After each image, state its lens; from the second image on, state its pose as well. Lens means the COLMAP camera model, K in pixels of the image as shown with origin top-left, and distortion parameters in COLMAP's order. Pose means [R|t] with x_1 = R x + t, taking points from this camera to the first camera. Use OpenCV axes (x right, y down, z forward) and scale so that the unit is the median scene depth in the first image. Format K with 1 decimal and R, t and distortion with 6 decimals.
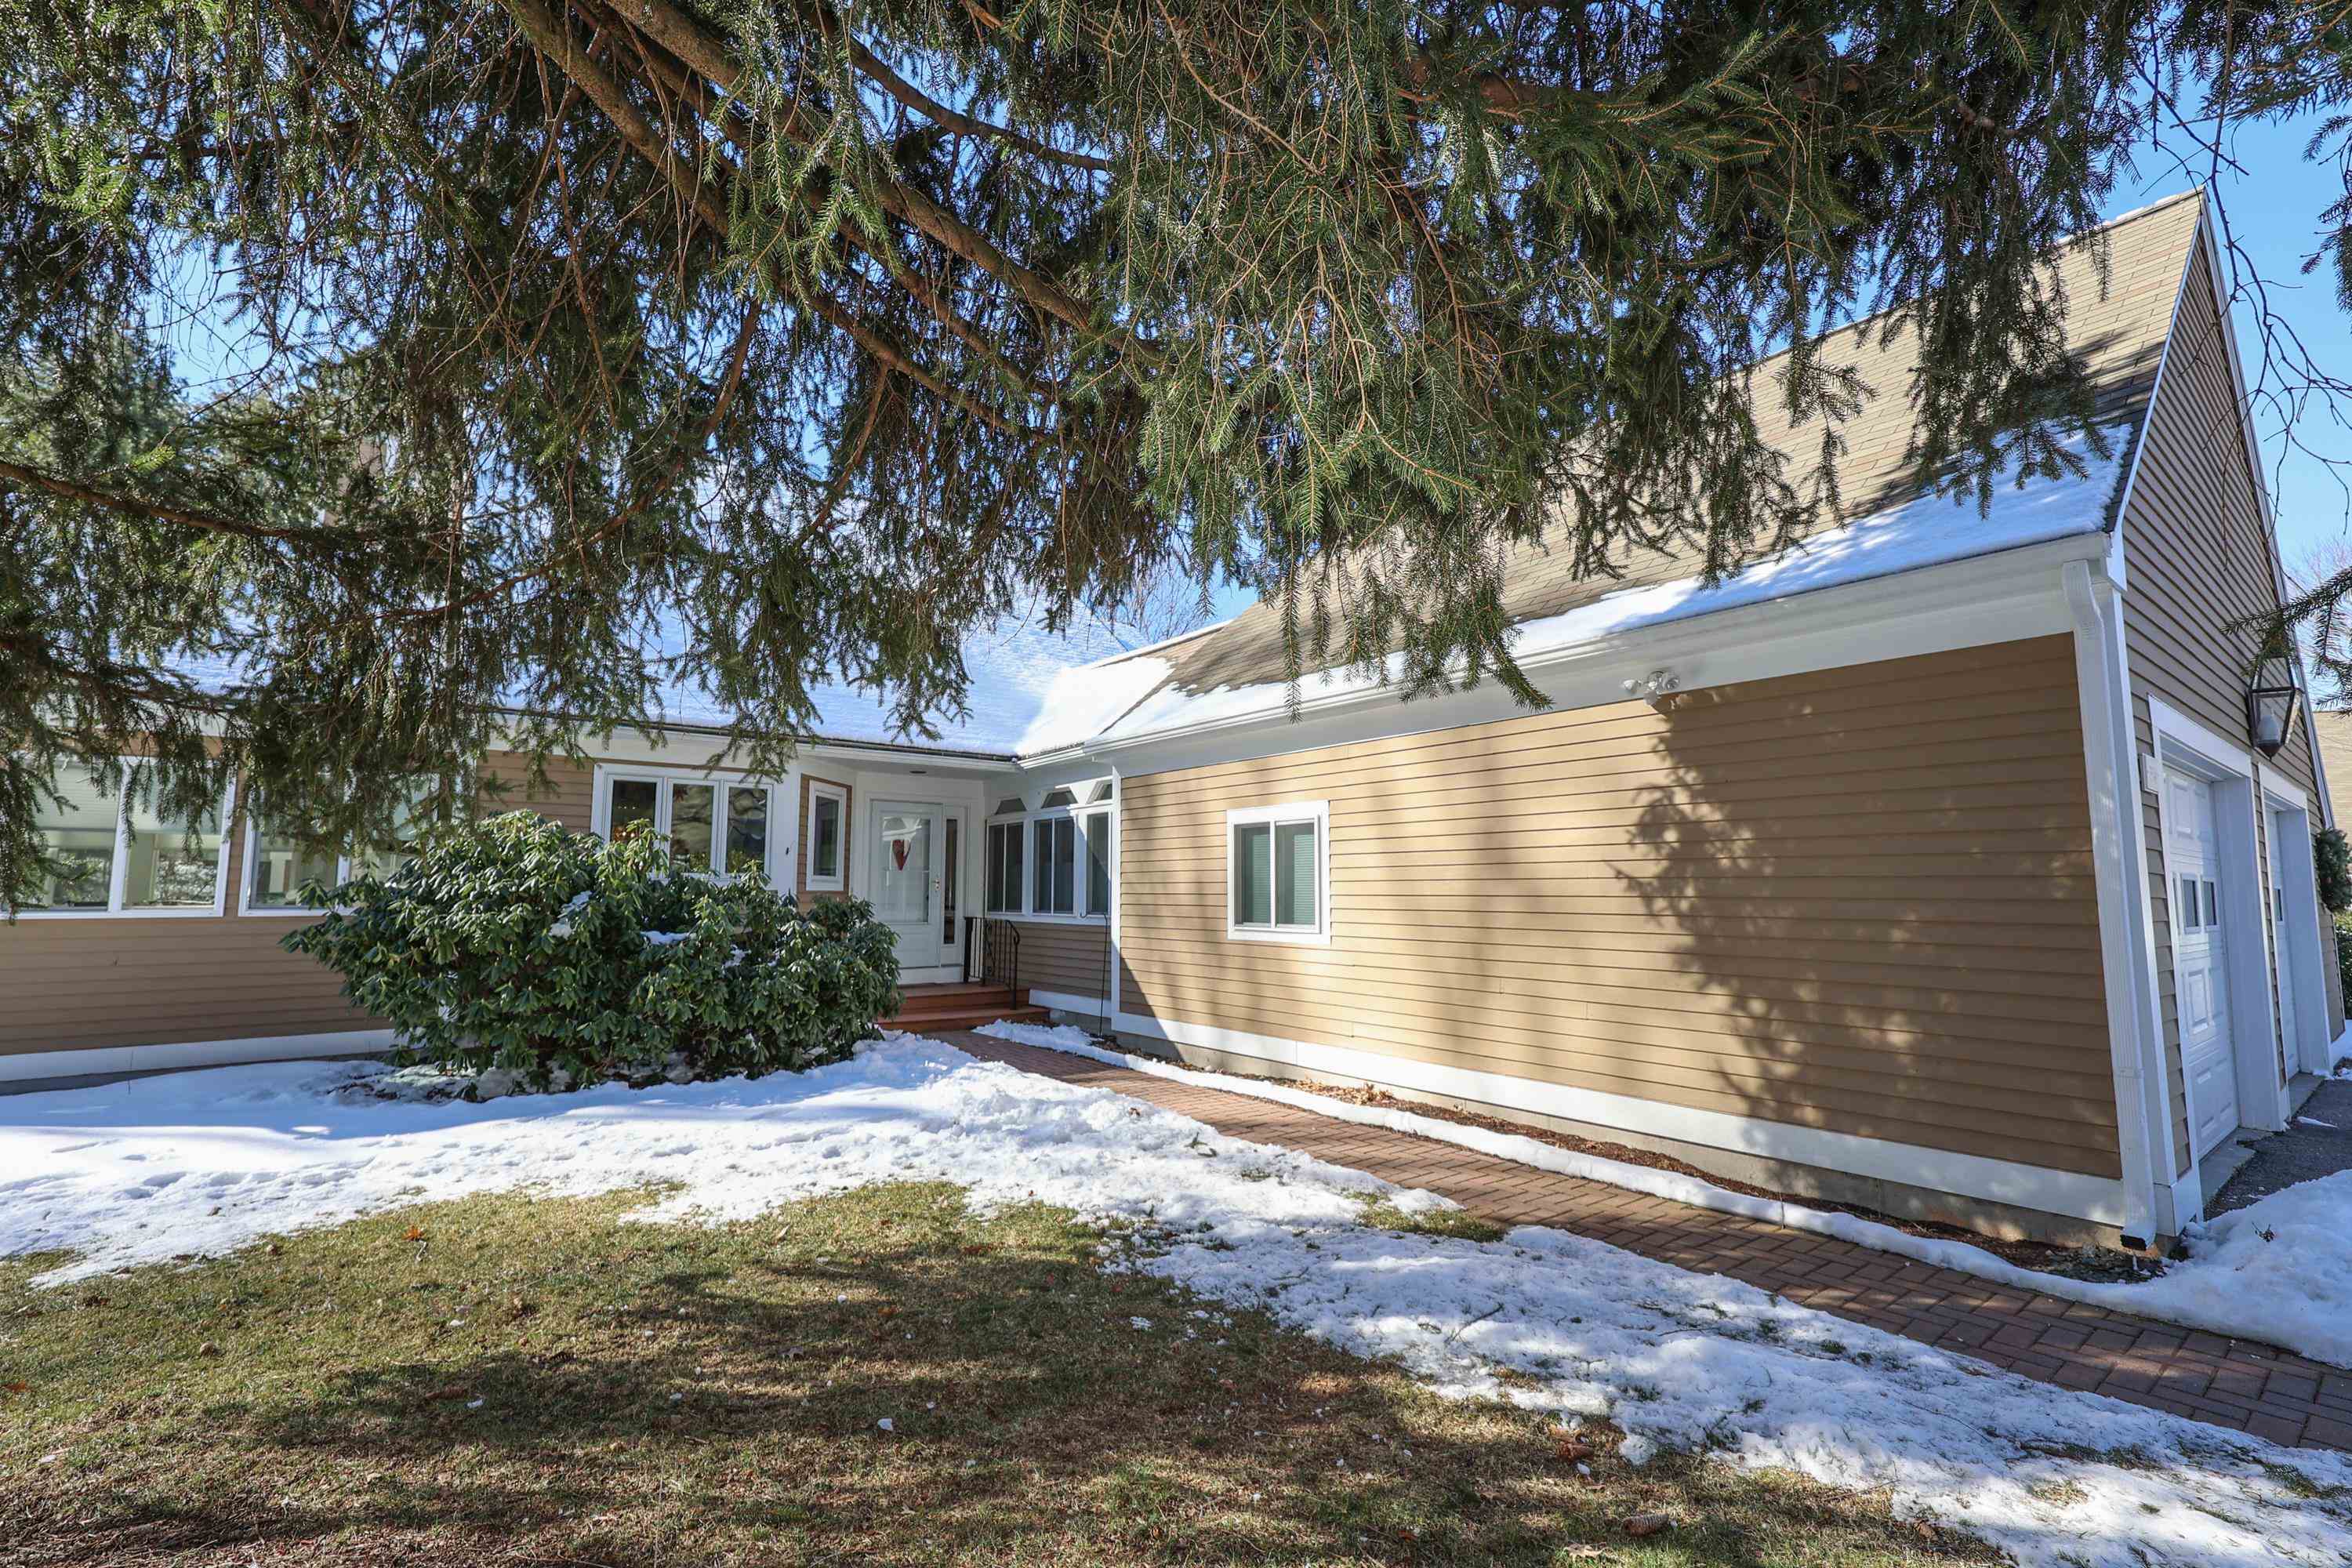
lens RADIAL K [[995.9, 0, 1176.0], [0, 995.9, 784.0], [0, 0, 1]] dist [0.002324, -0.000132]
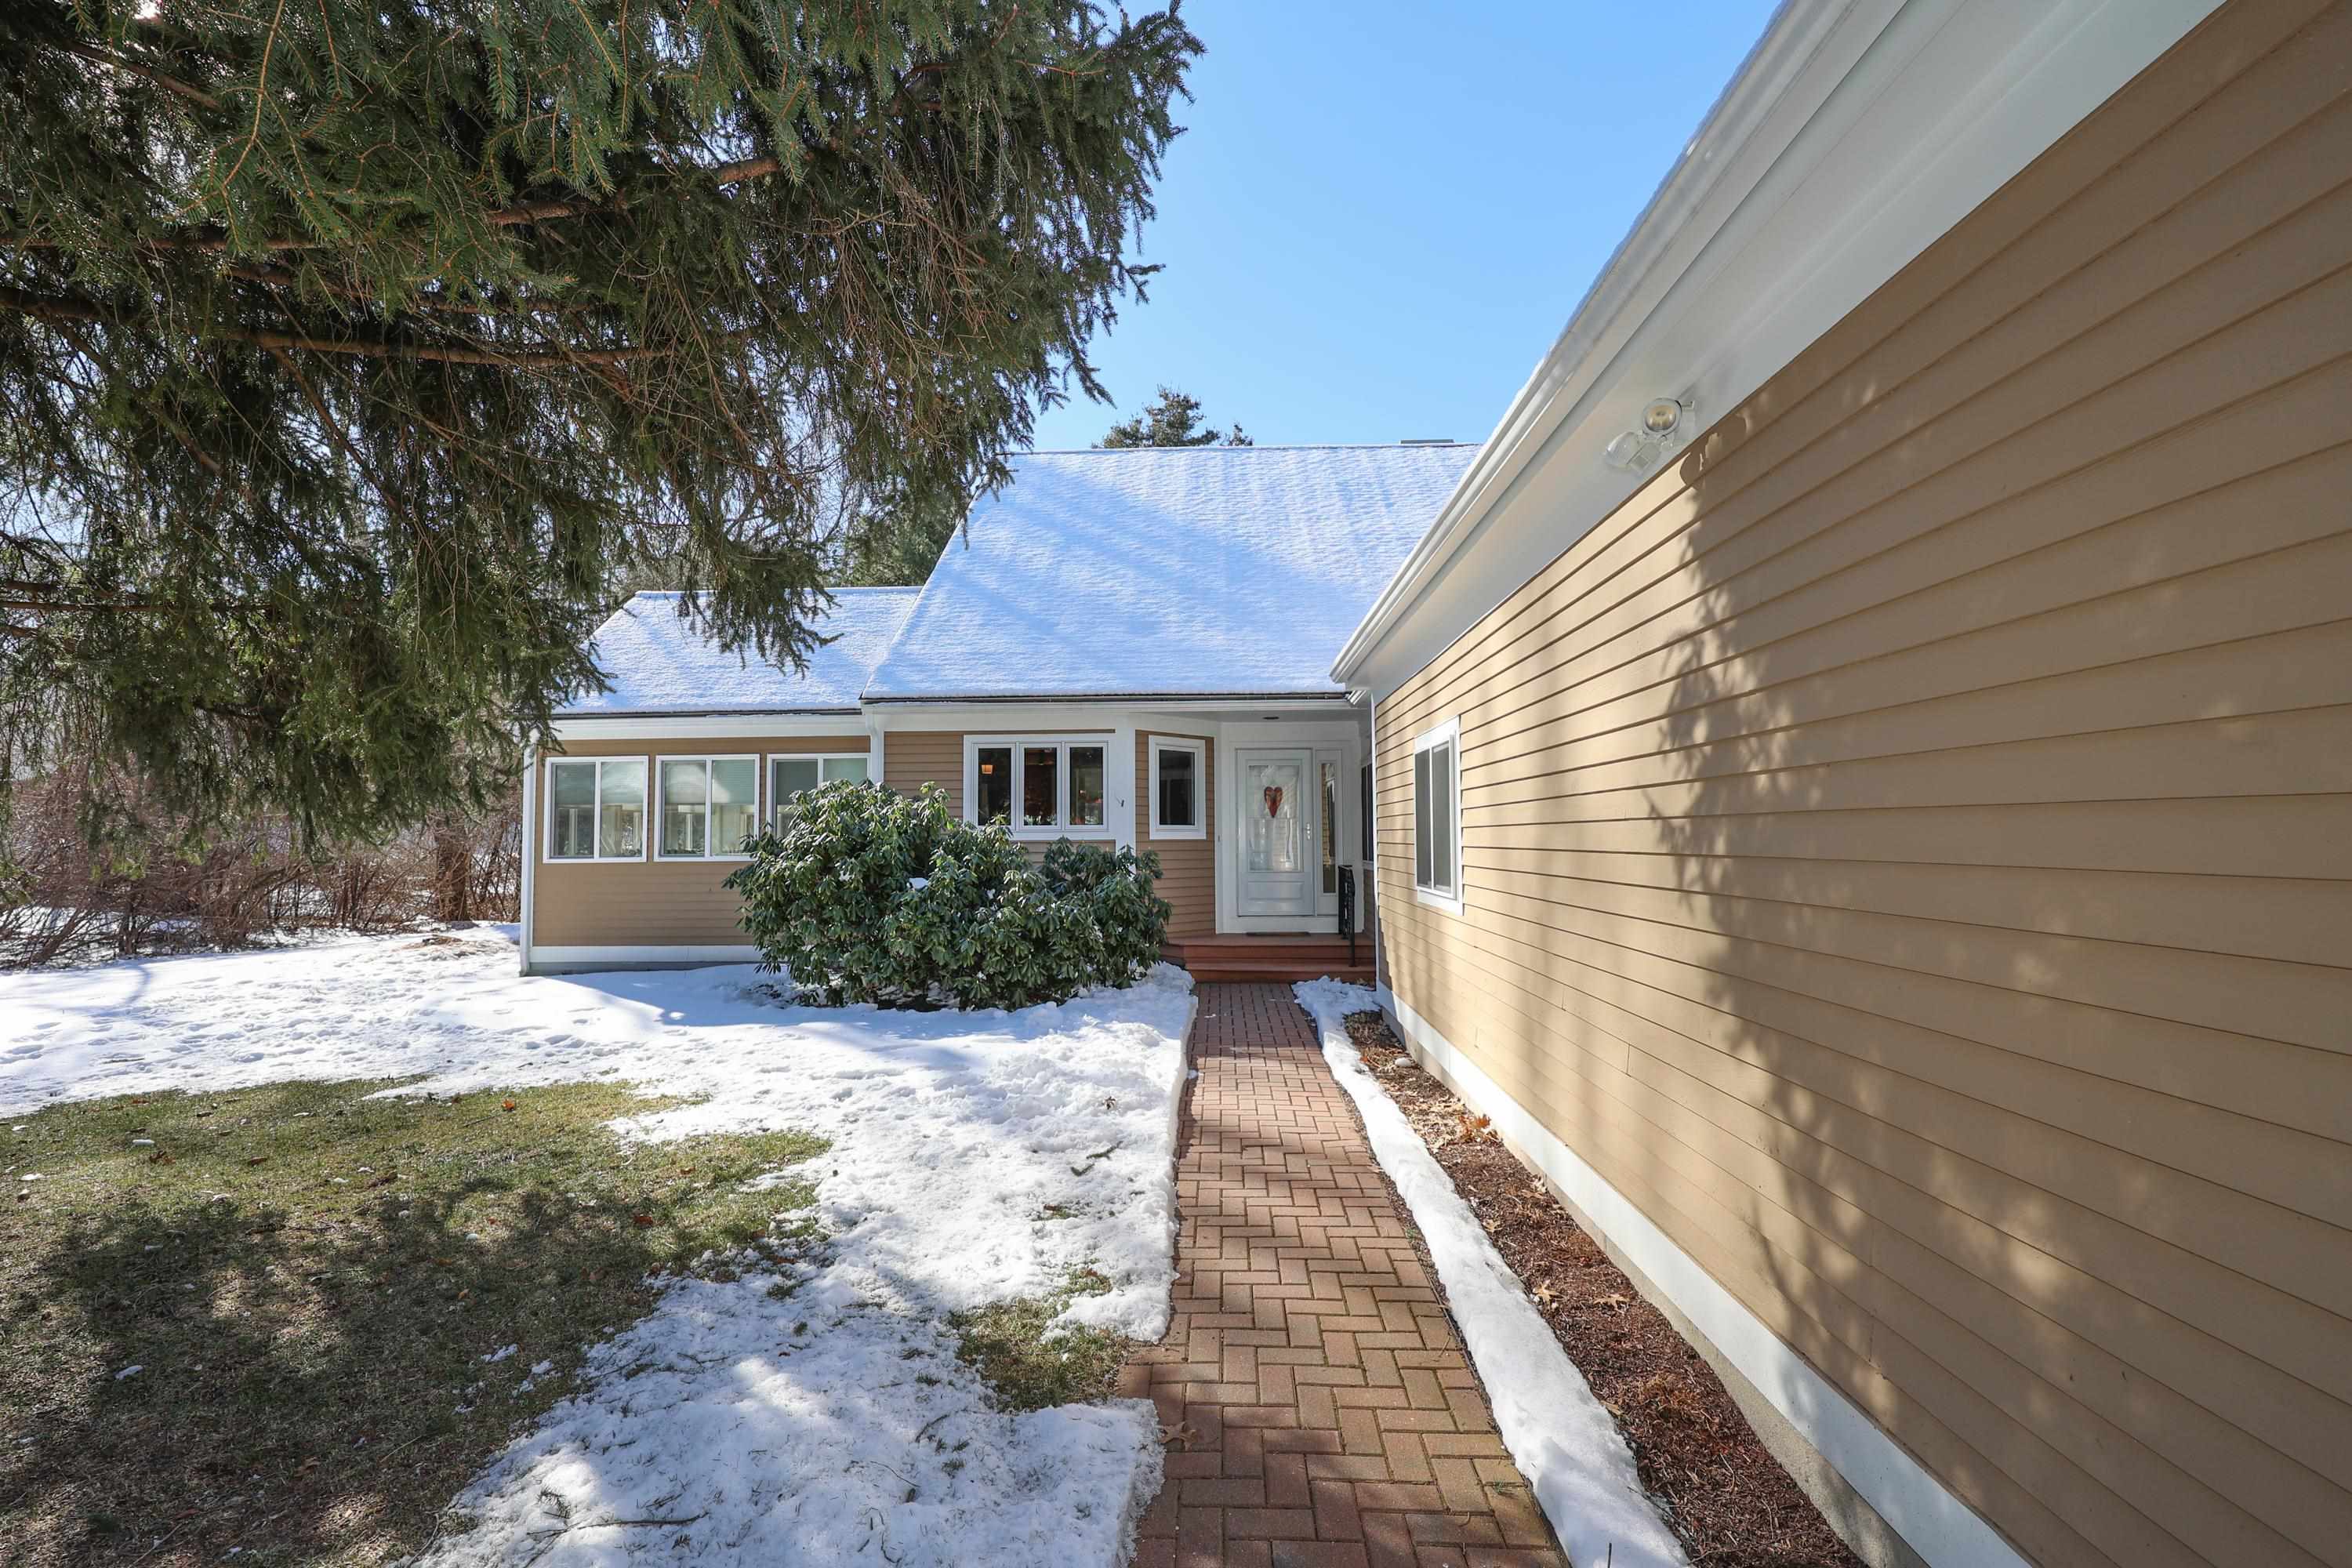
lens RADIAL K [[958.3, 0, 1176.0], [0, 958.3, 784.0], [0, 0, 1]] dist [0.002521, 0.000455]
pose [[0.772459, -0.043438, -0.633577, 0.686931], [0.078025, 0.996591, 0.026801, 0.051994], [0.630253, -0.070138, 0.773215, 0.541799]]
